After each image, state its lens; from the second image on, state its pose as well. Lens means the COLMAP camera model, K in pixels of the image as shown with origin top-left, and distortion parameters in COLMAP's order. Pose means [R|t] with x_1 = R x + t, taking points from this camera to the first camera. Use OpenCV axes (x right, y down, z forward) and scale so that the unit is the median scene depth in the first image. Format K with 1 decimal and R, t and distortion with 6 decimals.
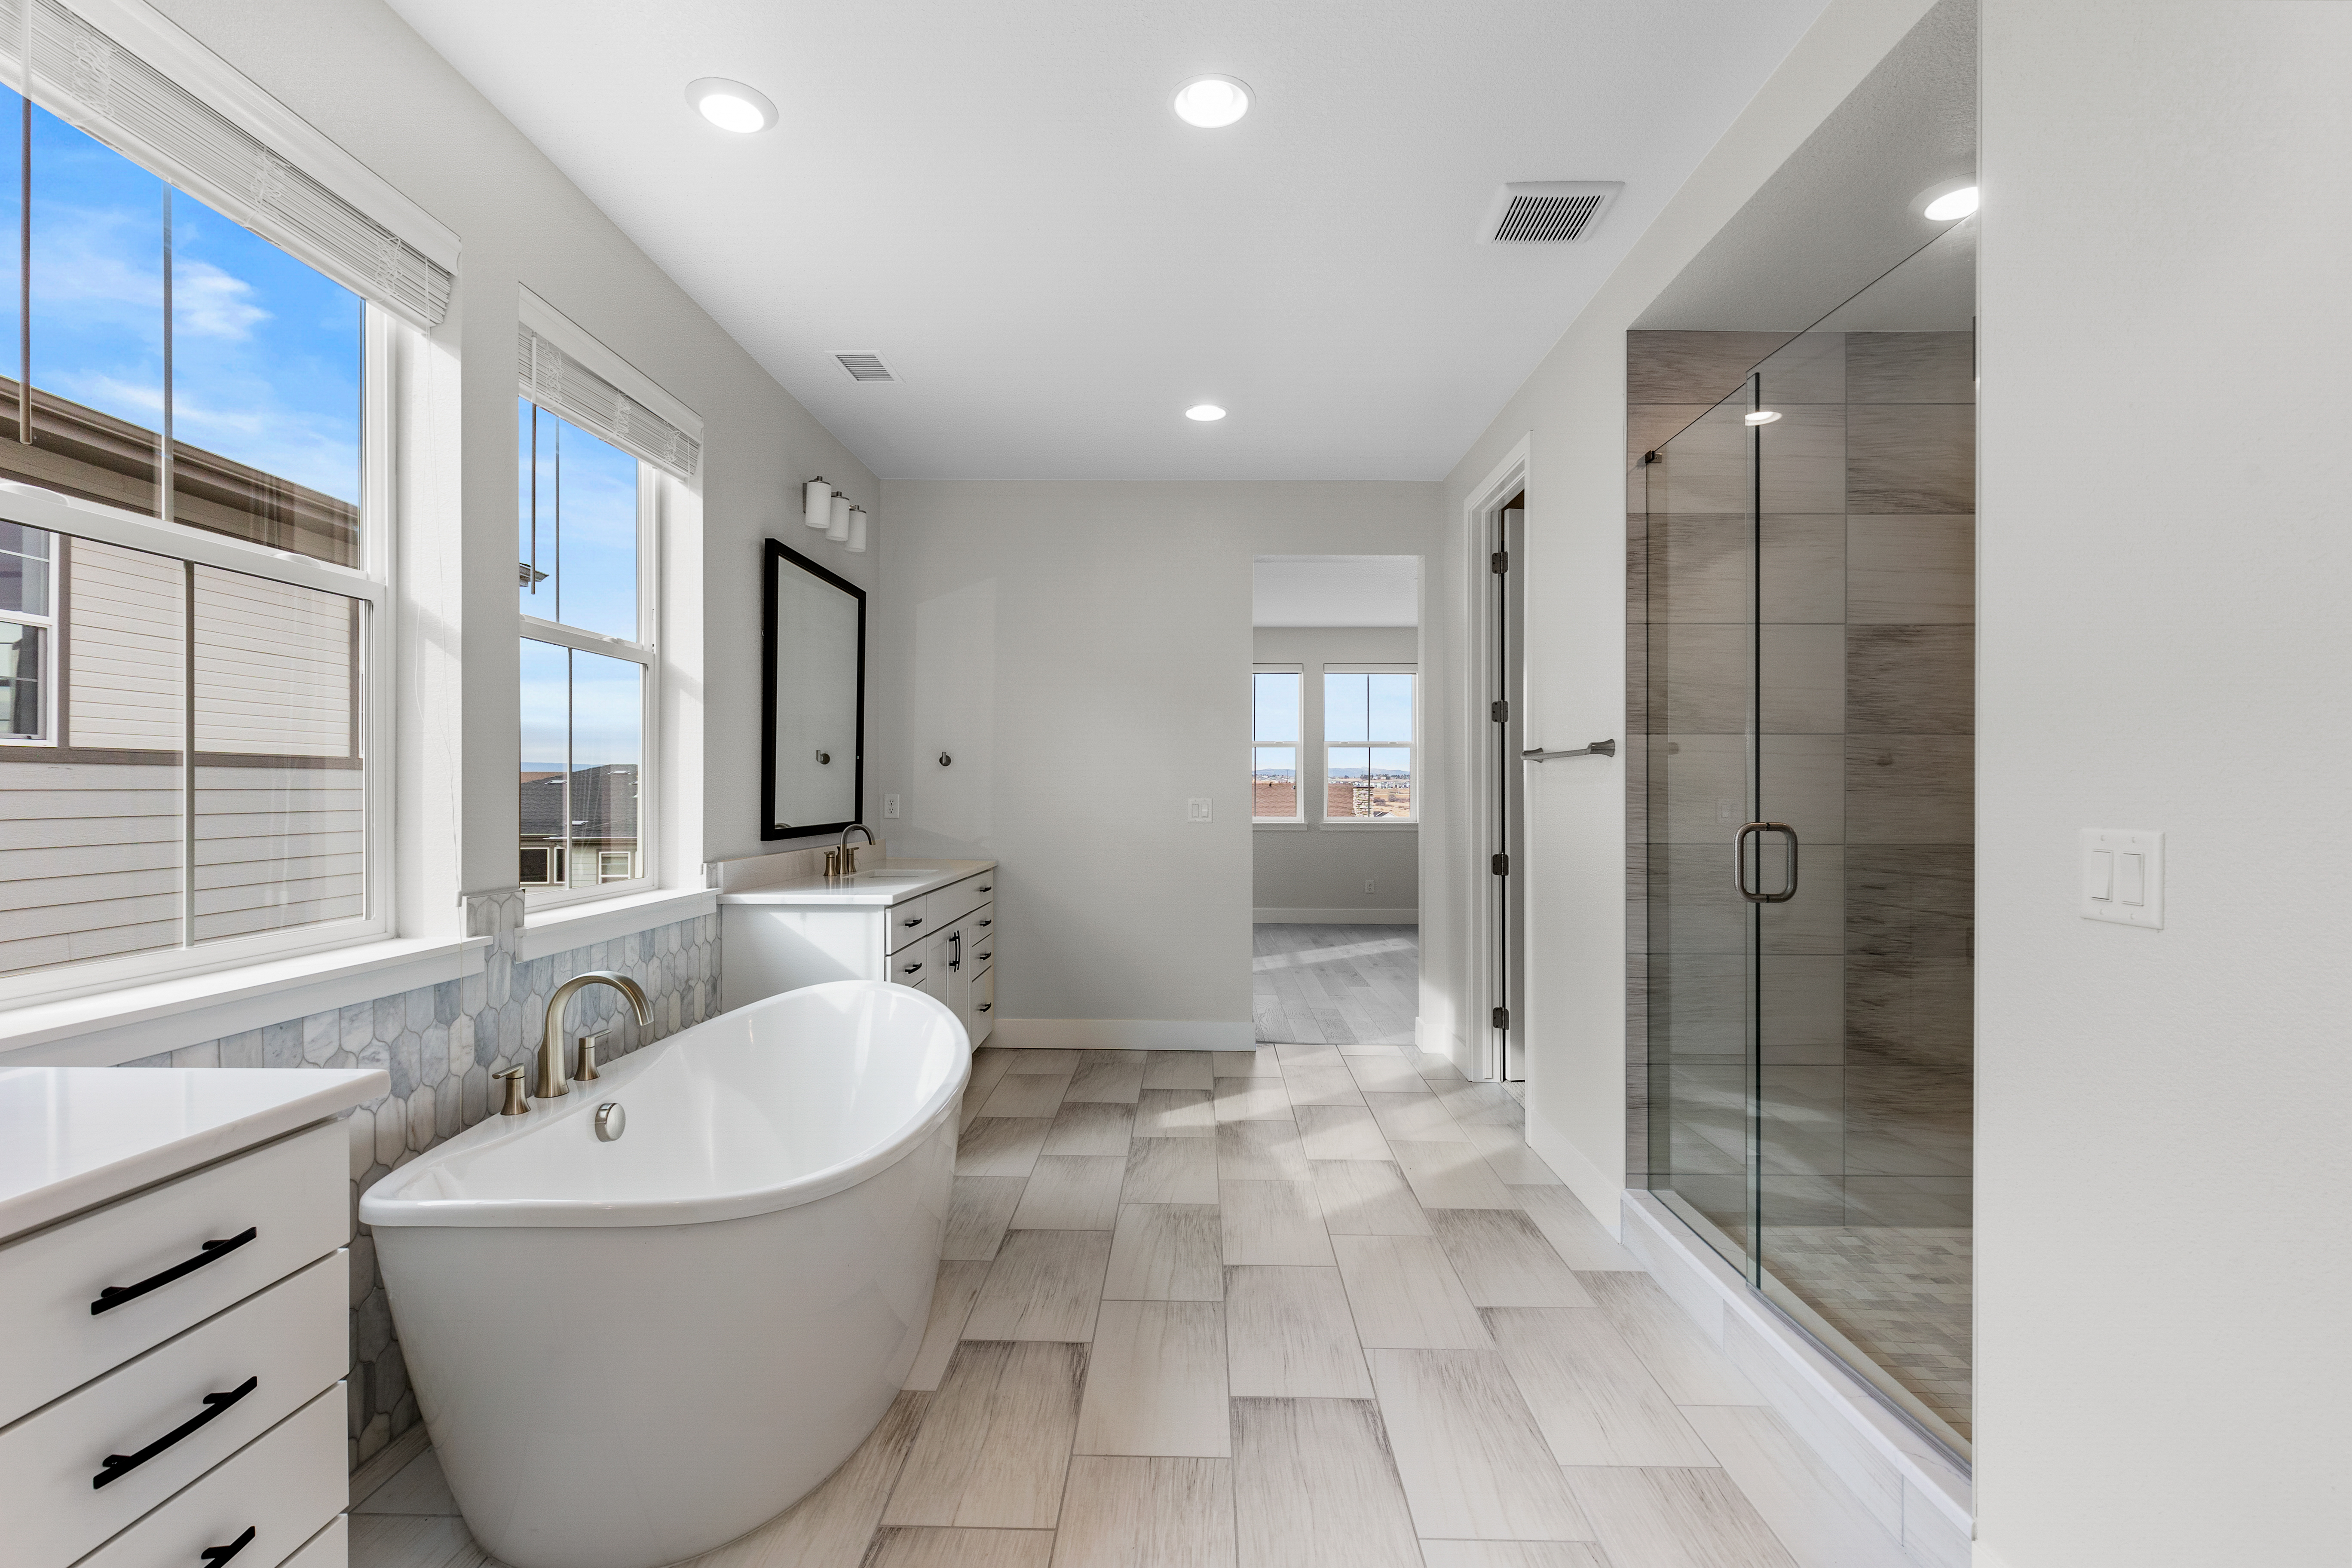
lens RADIAL K [[1065.9, 0, 1177.6], [0, 1065.9, 788.5], [0, 0, 1]] dist [0.004917, -0.000418]
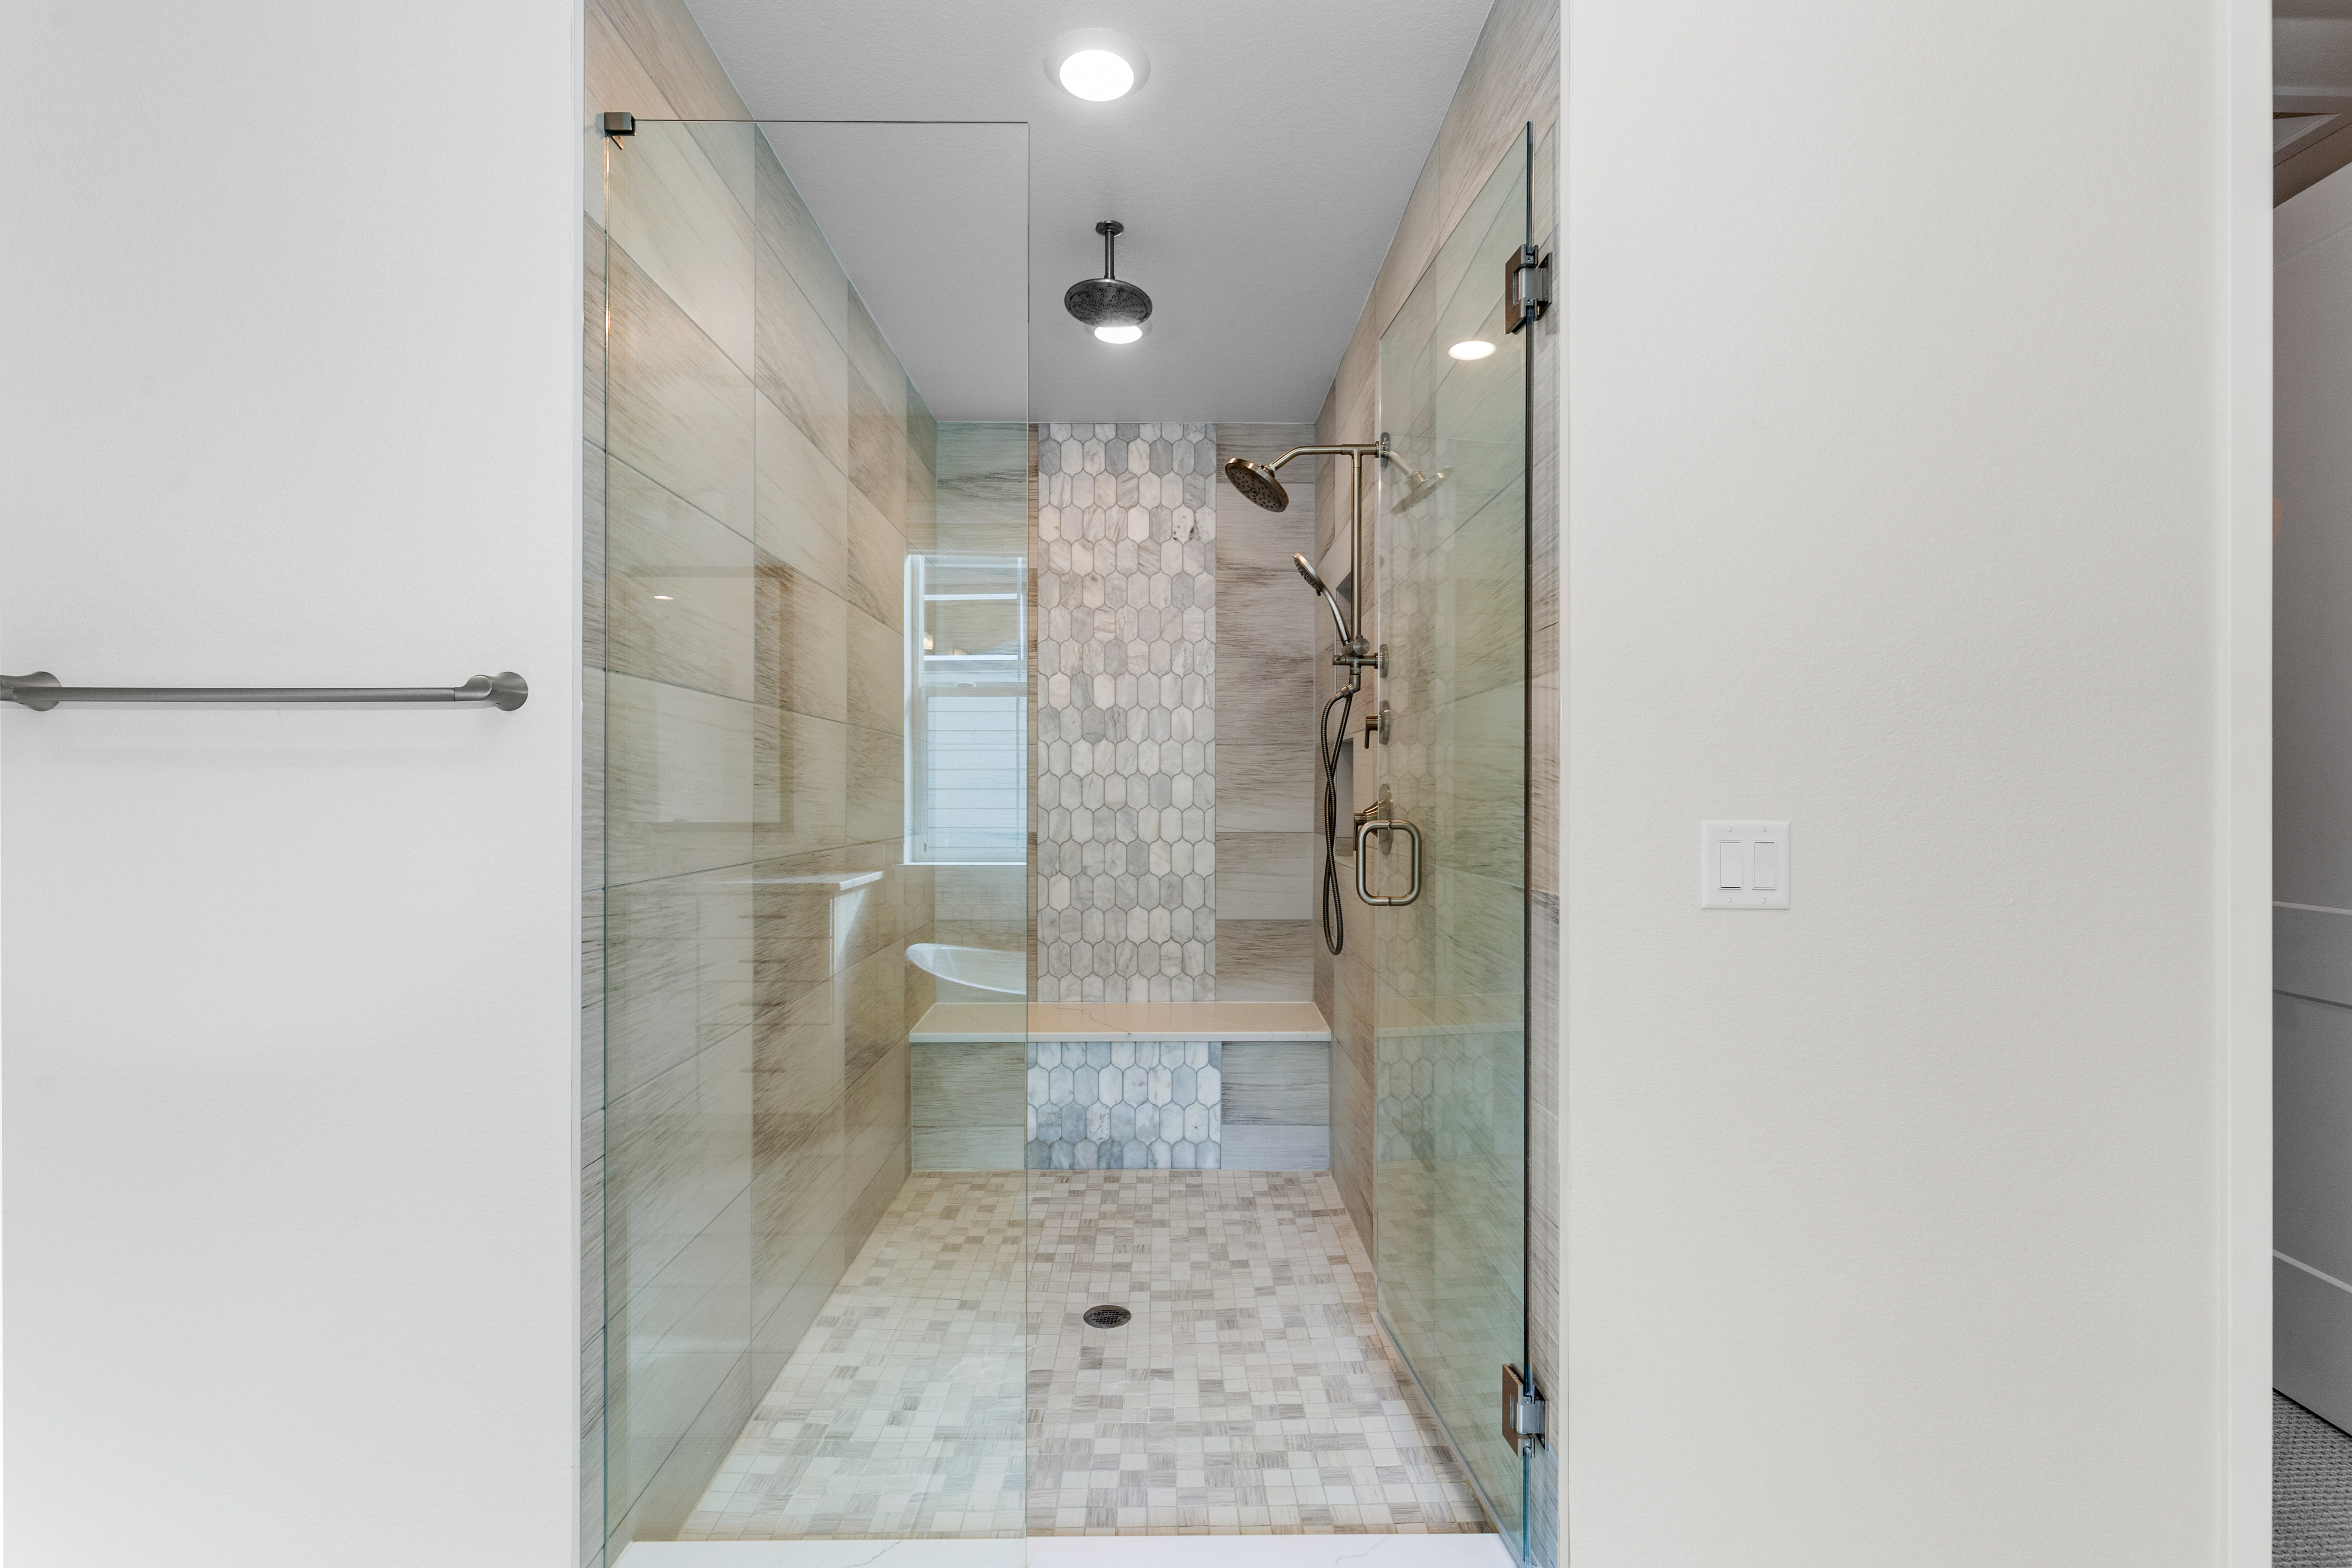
lens RADIAL K [[1065.9, 0, 1176.7], [0, 1065.9, 787.7], [0, 0, 1]] dist [0.004917, -0.000418]
pose [[-0.035817, -0.001313, 0.999357, -0.080428], [-0.002688, 0.999996, 0.001218, 0.003018], [-0.999355, -0.002643, -0.035821, 0.815426]]
